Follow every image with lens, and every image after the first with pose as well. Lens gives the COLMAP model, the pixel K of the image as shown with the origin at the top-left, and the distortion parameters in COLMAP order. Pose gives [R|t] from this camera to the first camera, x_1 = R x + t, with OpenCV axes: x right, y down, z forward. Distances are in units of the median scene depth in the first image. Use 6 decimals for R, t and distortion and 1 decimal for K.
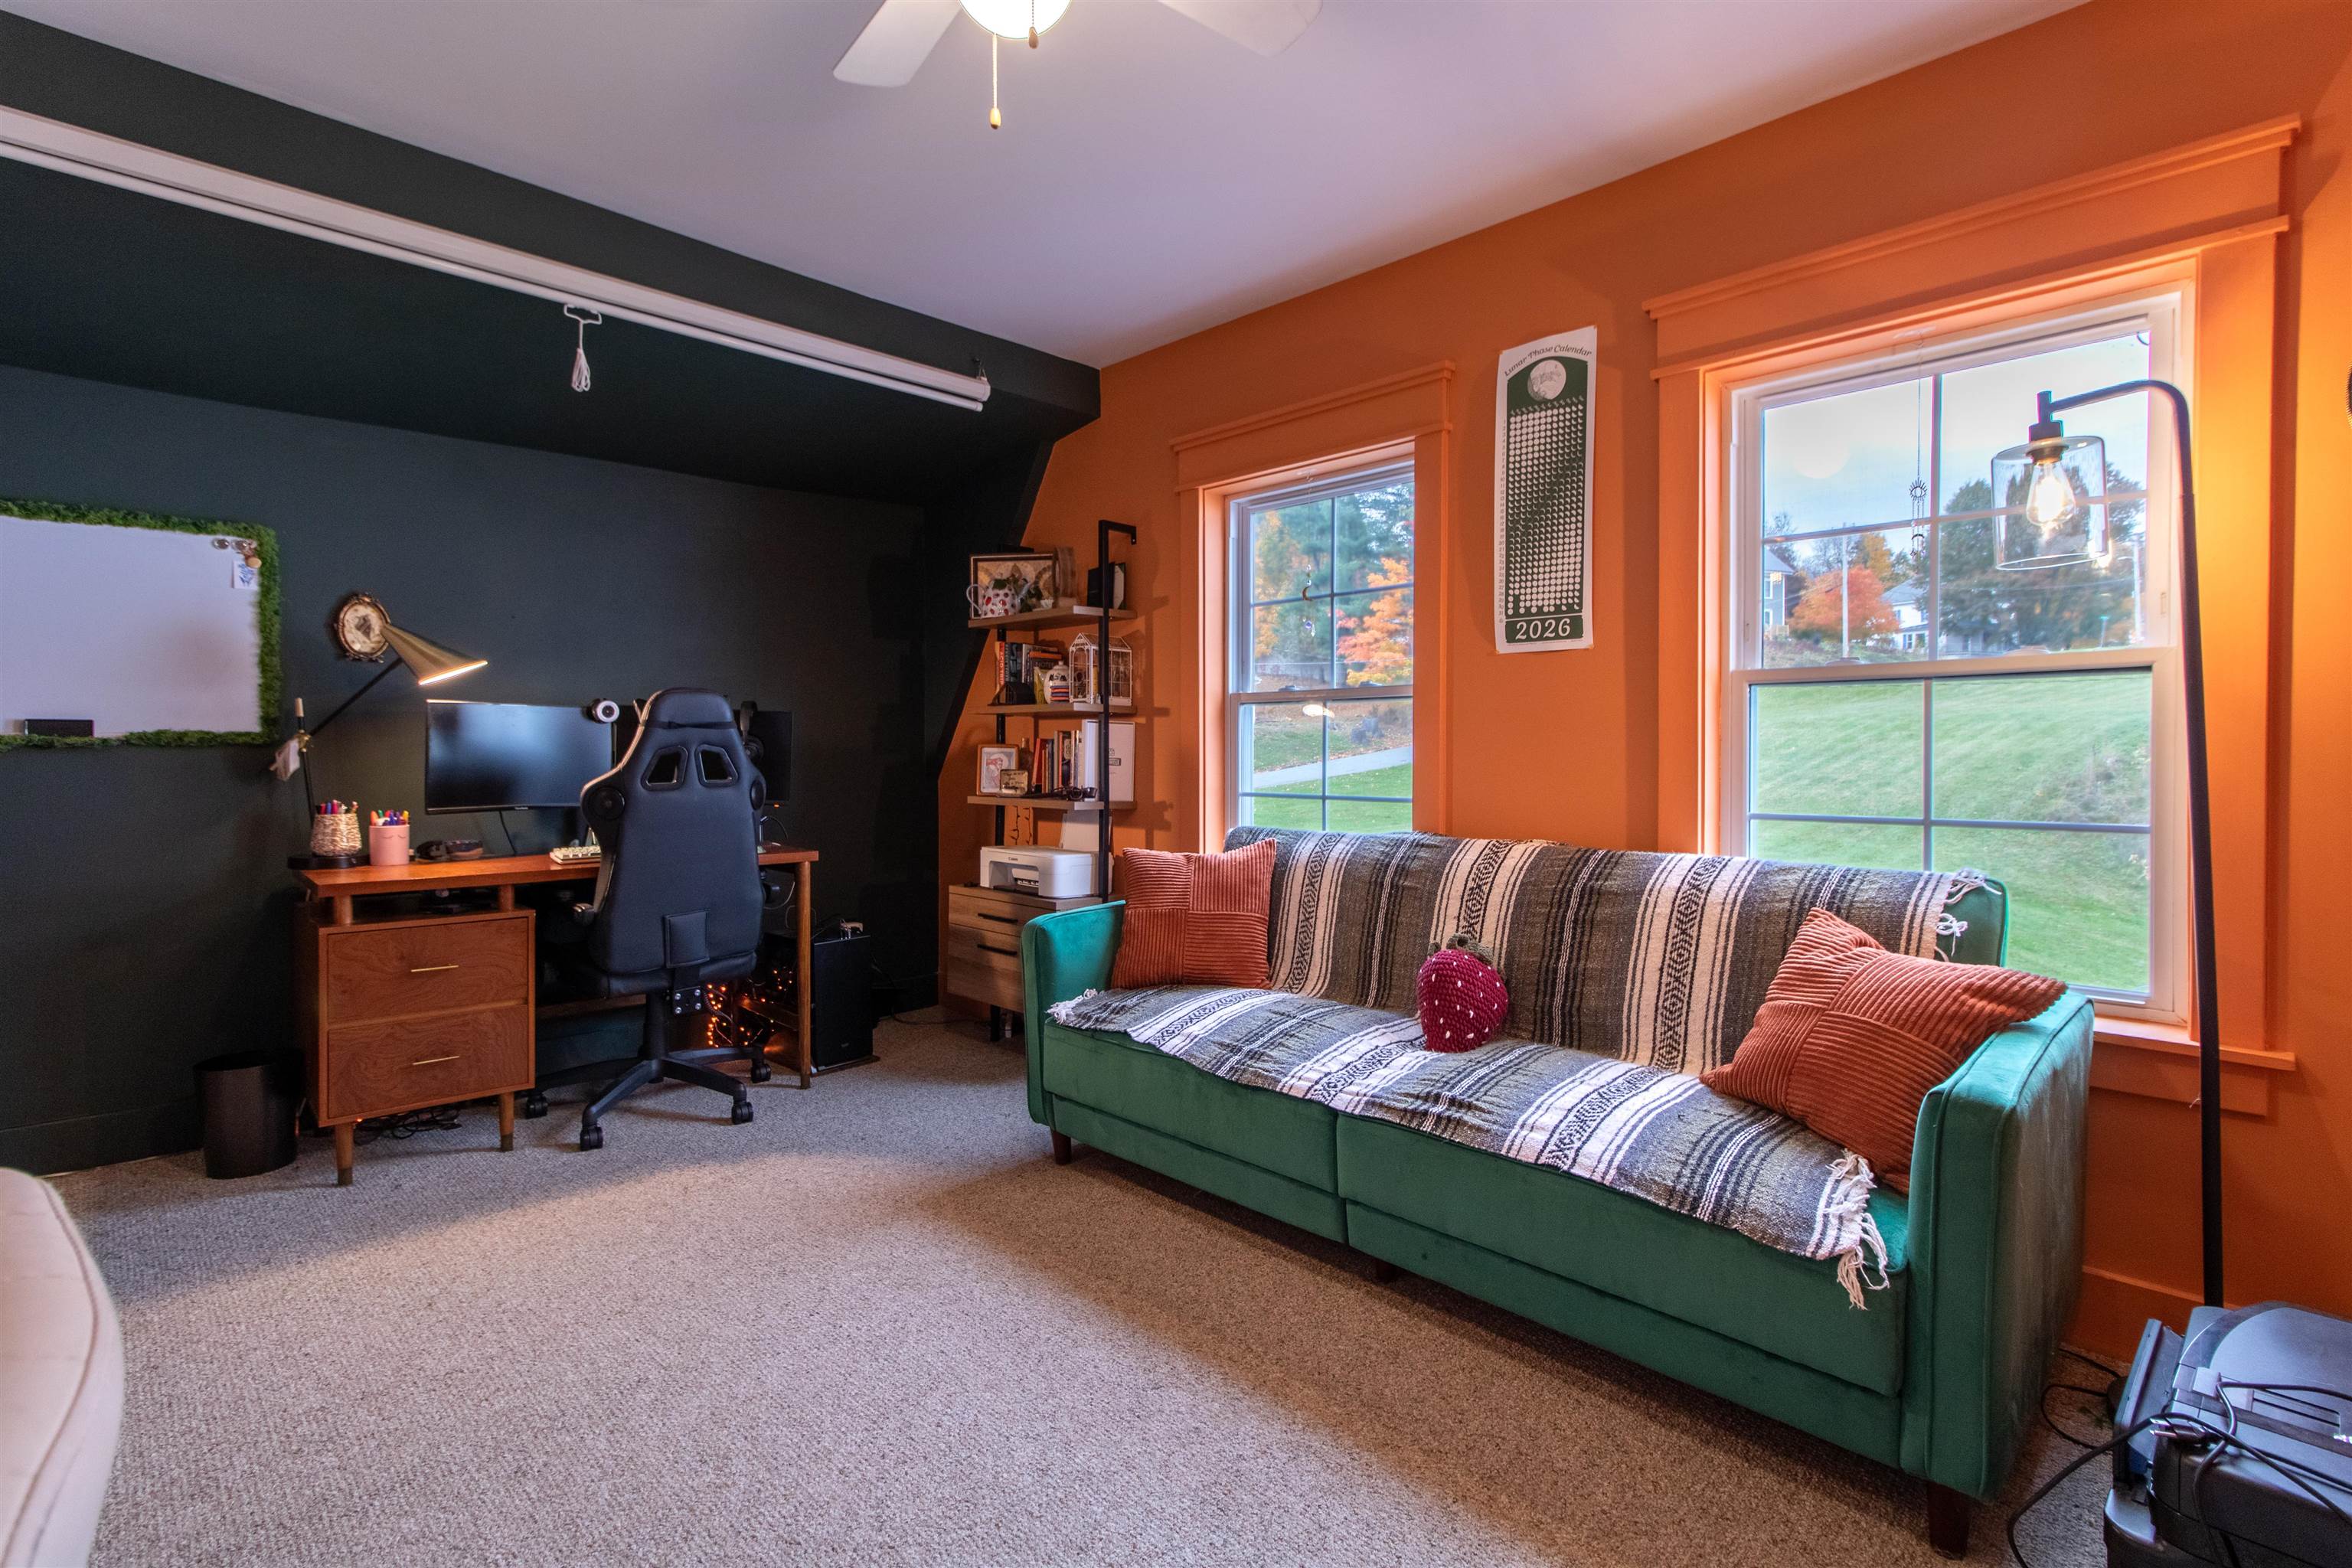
lens RADIAL K [[1135.9, 0, 1165.8], [0, 1135.9, 779.6], [0, 0, 1]] dist [-0.003293, 0.000625]
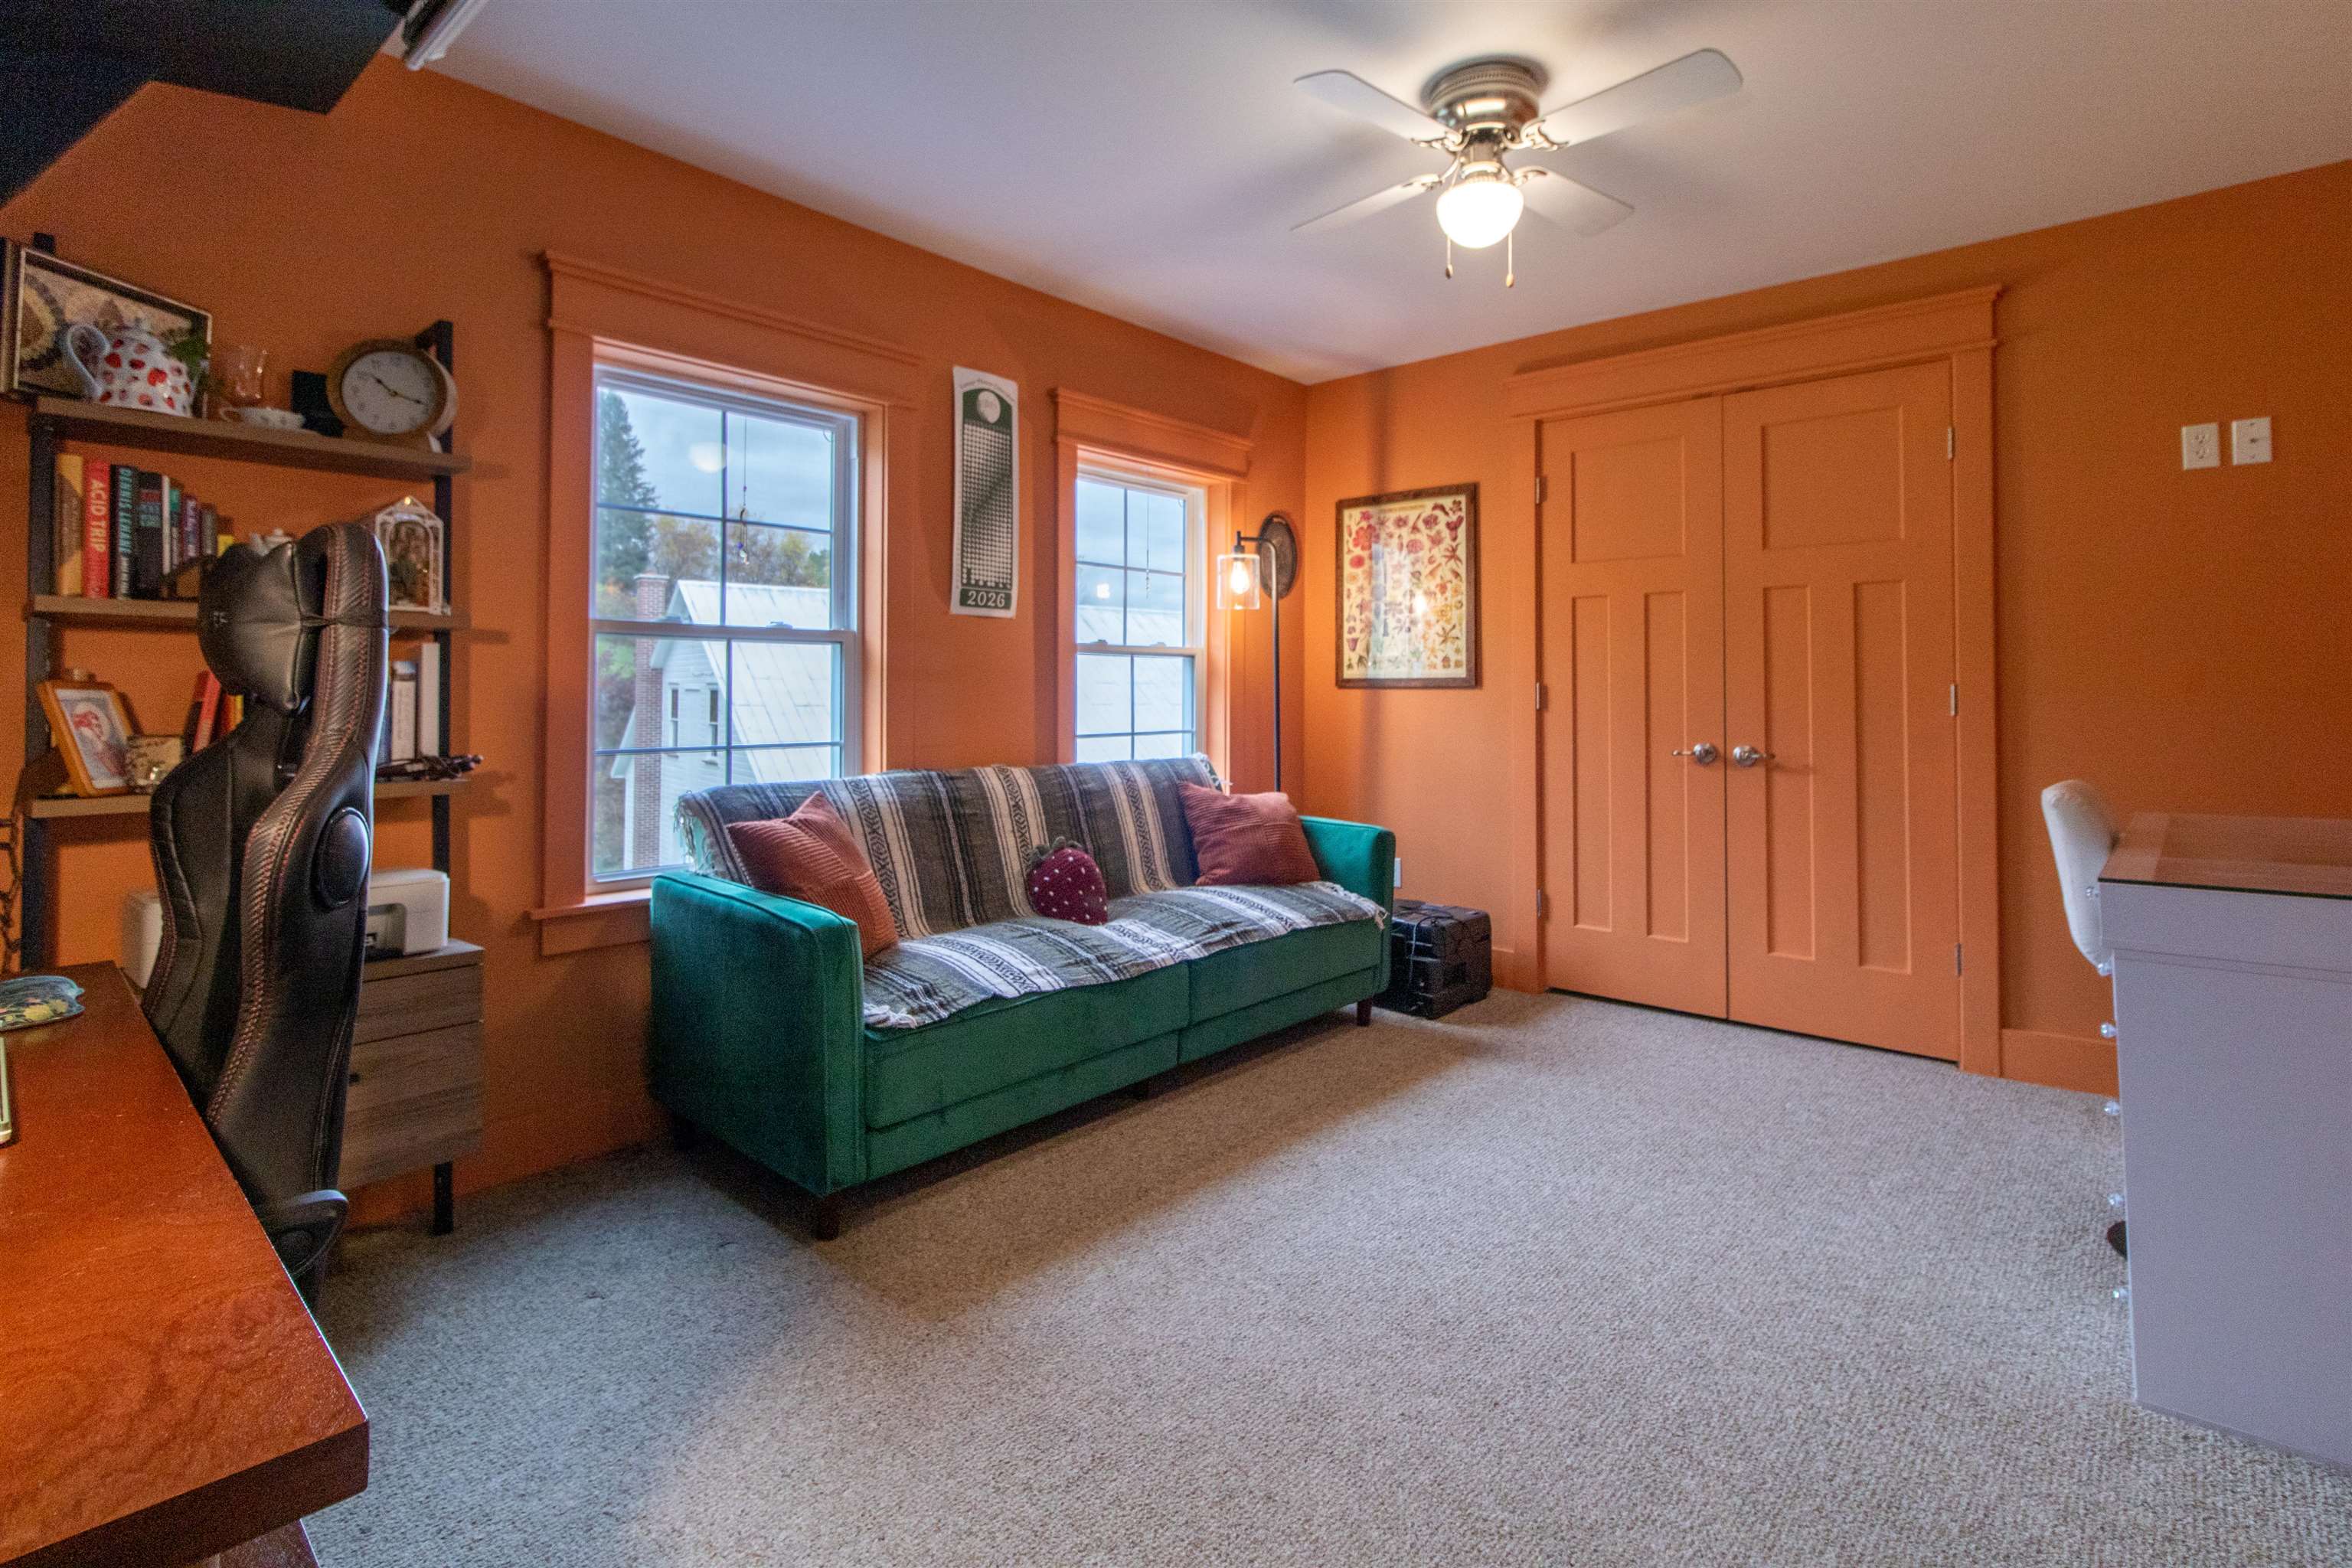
lens RADIAL K [[1135.9, 0, 1208.2], [0, 1135.9, 670.4], [0, 0, 1]] dist [-0.003293, 0.000625]
pose [[-0.106083, 0.020959, 0.994136, -0.934196], [0.025604, 0.999504, -0.018340, -0.022288], [-0.994028, 0.023508, -0.106567, 0.868480]]
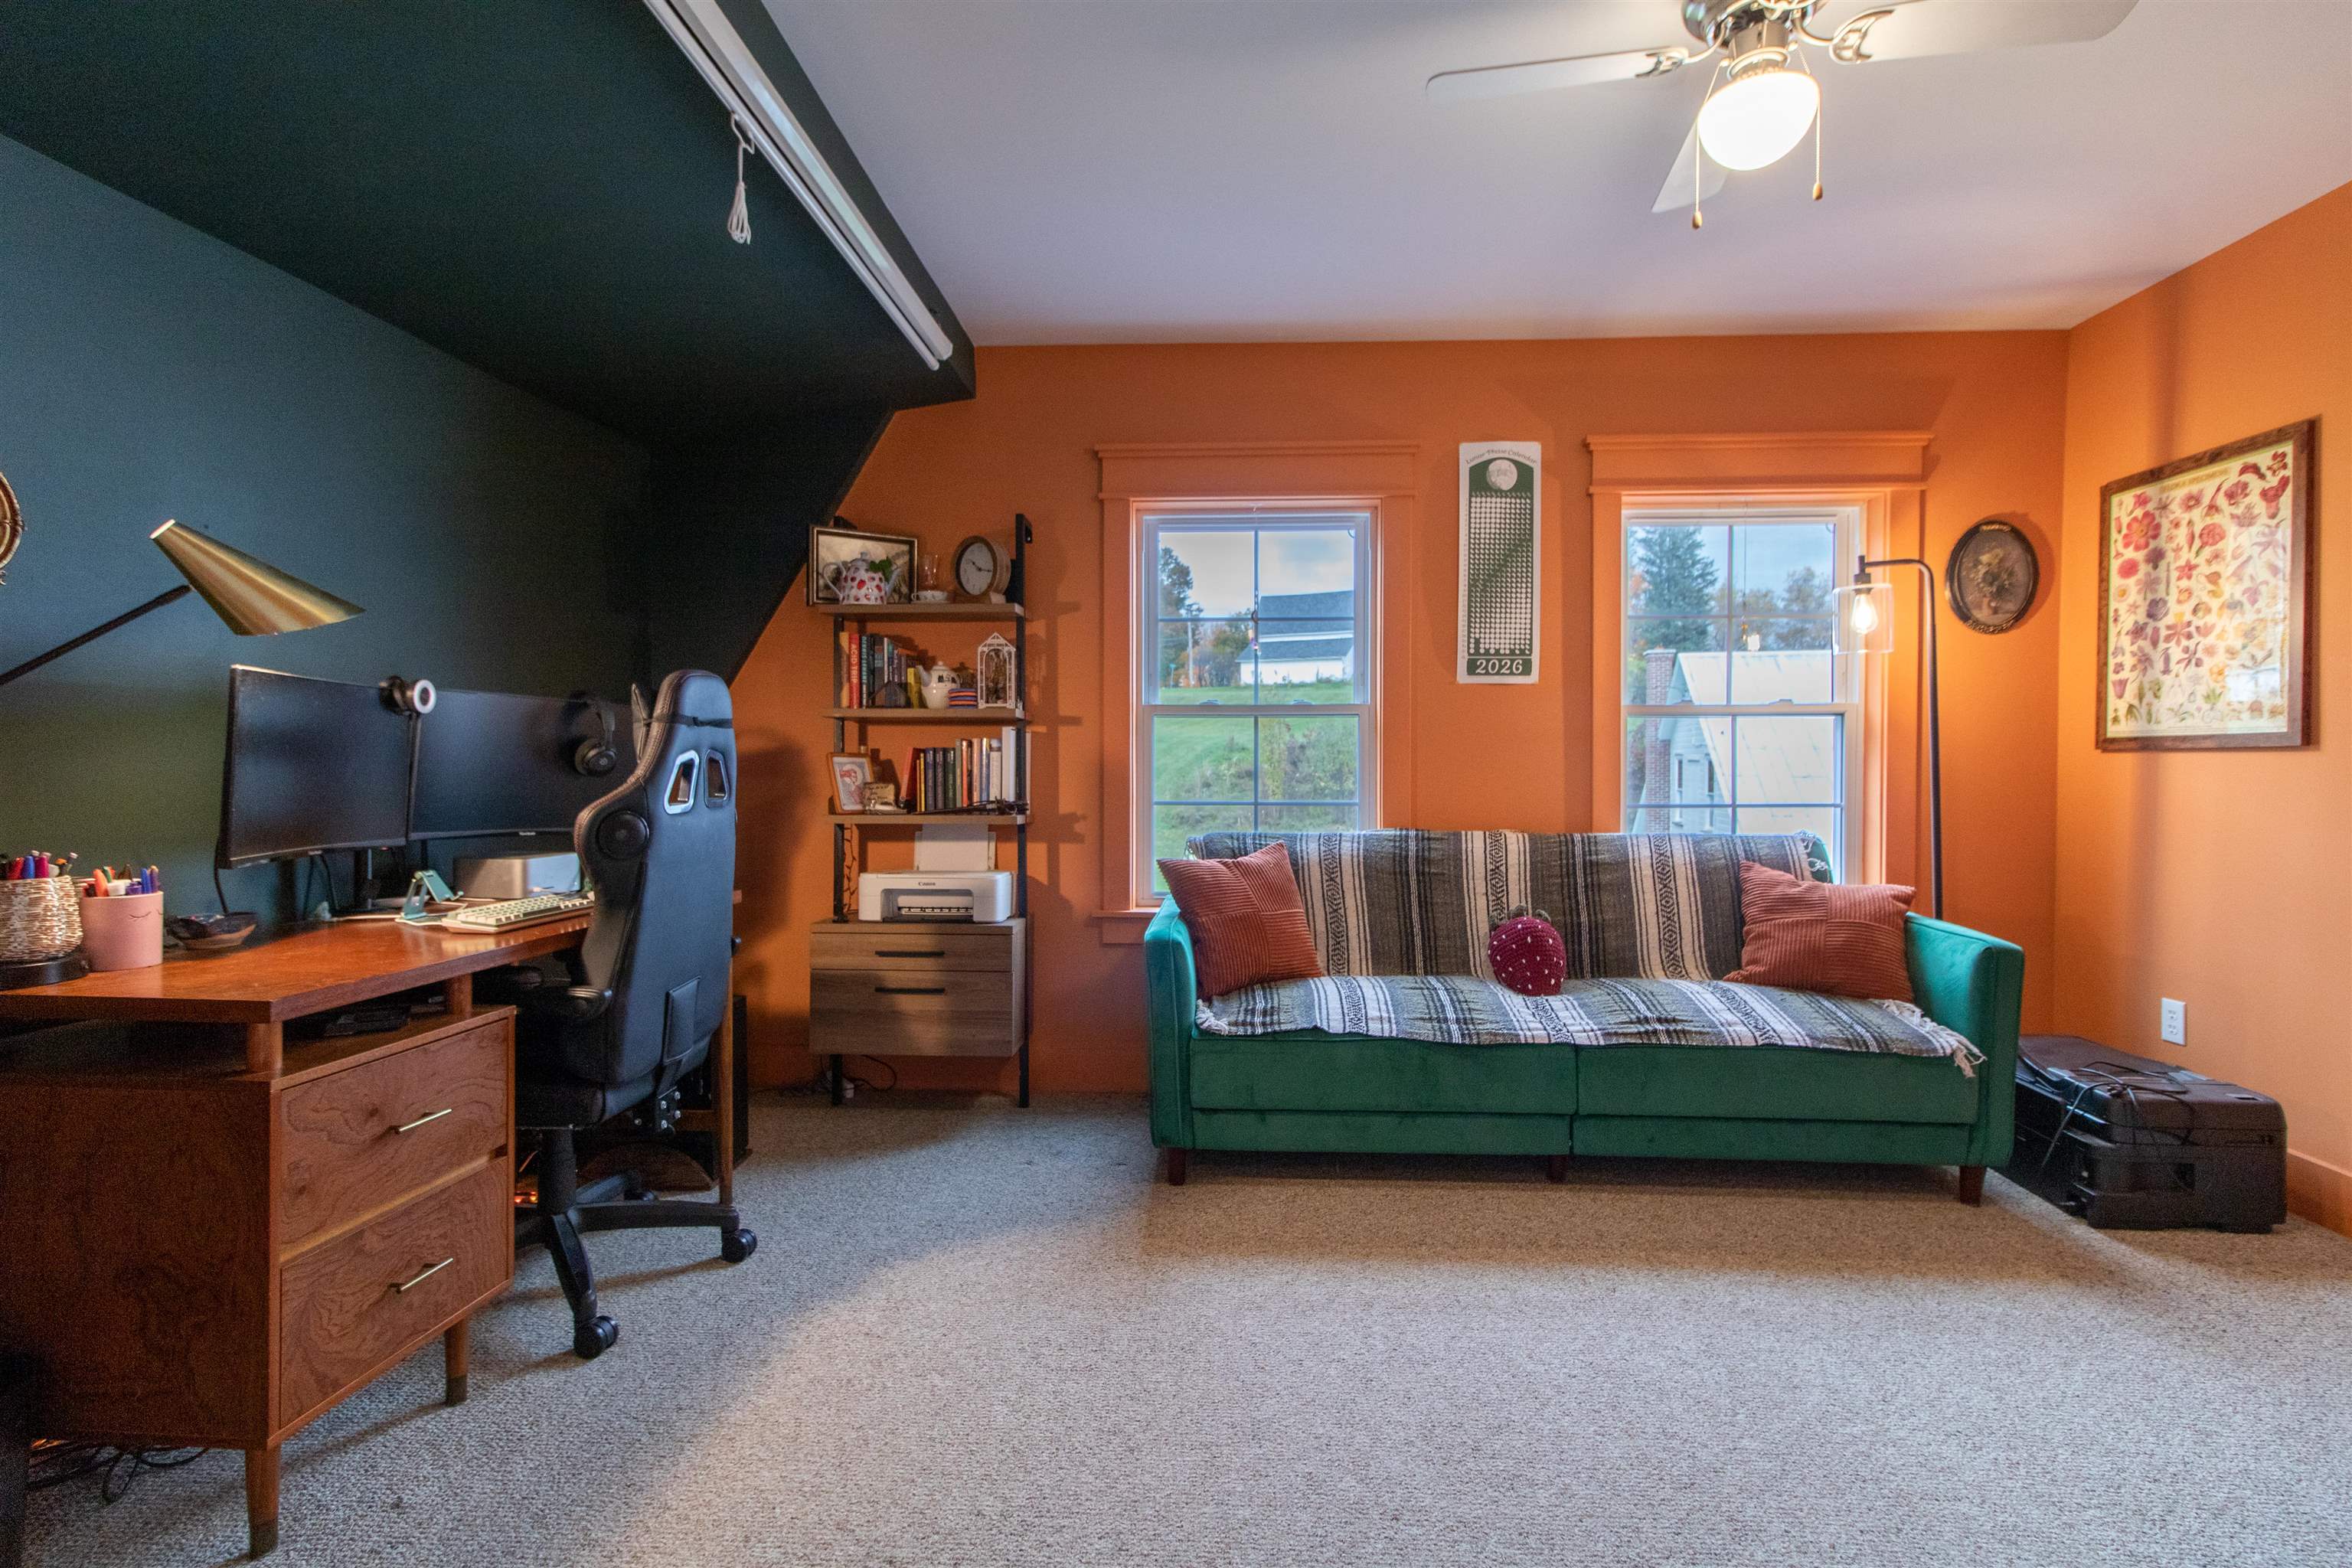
lens RADIAL K [[1135.9, 0, 1195.3], [0, 1135.9, 785.7], [0, 0, 1]] dist [-0.003293, 0.000625]
pose [[0.723769, -0.011917, 0.689939, -0.790693], [0.017558, 0.999845, -0.001149, -0.001525], [-0.689819, 0.012945, 0.723867, 0.297961]]
